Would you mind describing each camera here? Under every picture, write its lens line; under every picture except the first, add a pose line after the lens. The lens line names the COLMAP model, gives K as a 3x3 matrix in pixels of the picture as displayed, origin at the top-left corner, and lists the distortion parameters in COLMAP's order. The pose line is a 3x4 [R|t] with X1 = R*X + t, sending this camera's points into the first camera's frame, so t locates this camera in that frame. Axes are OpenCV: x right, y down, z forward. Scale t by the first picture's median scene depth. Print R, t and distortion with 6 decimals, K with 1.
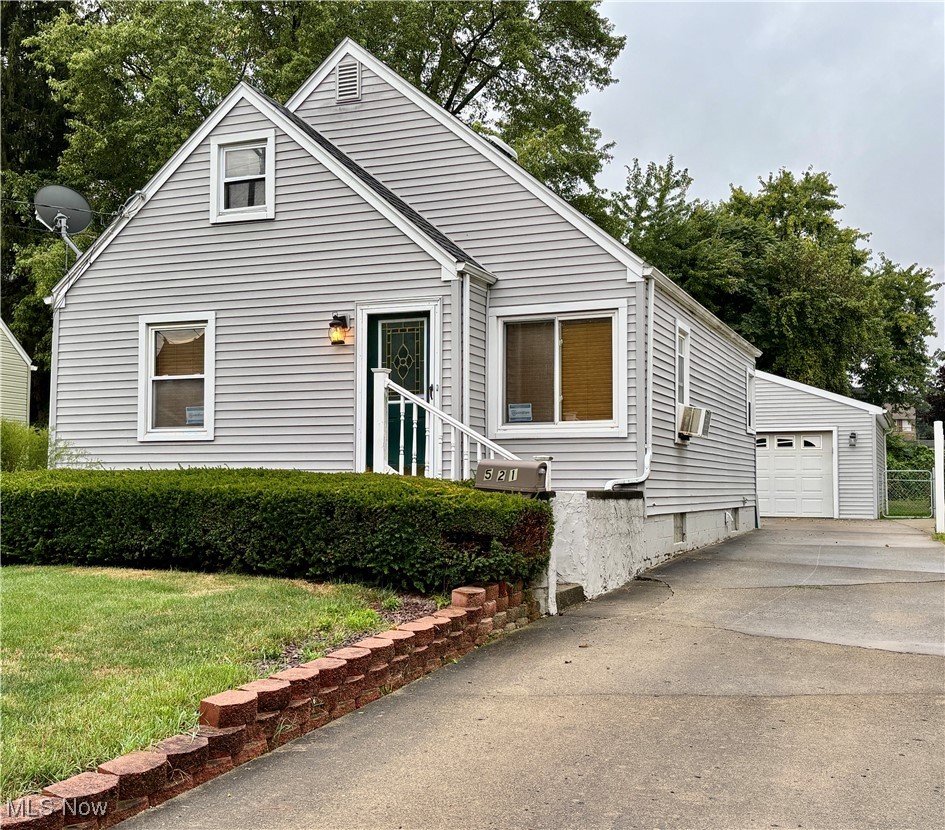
lens RADIAL K [[1081.0, 0, 466.7], [0, 1081.0, 421.4], [0, 0, 1]] dist [0.039992, 0.000000]
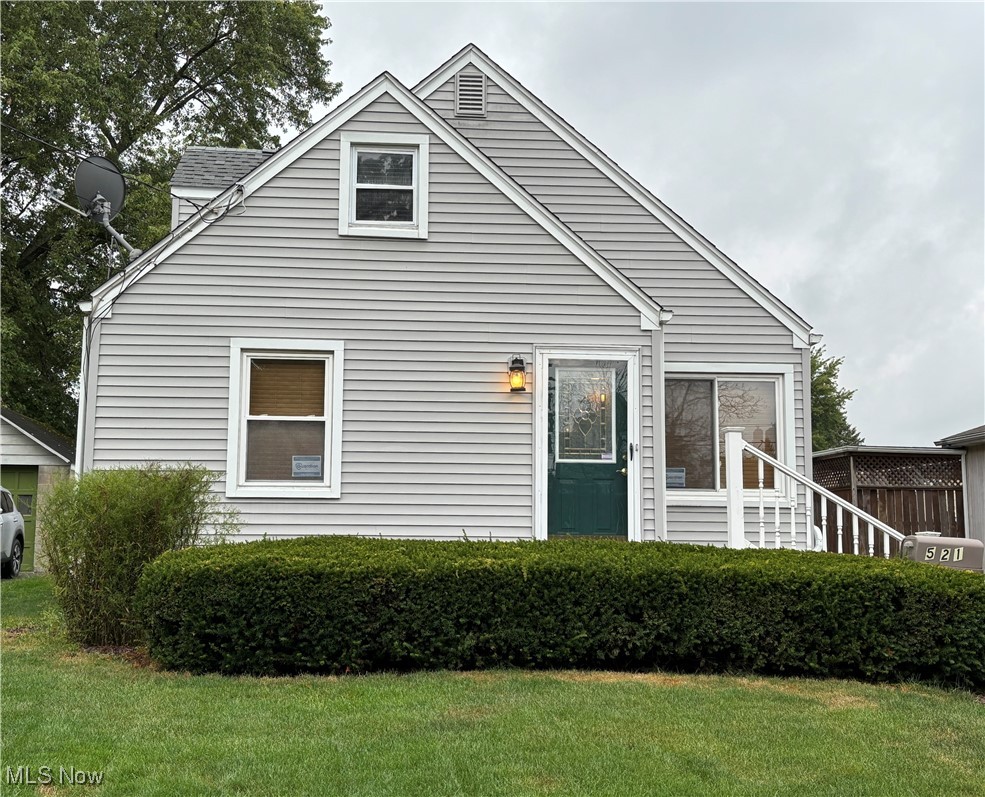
lens RADIAL K [[1097.8, 0, 491.9], [0, 1097.8, 400.0], [0, 0, 1]] dist [0.107289, 0.000000]
pose [[0.907867, 0.060433, 0.414880, -0.473499], [-0.032218, 0.996687, -0.074679, 0.001918], [-0.418019, 0.054431, 0.906806, 0.197614]]
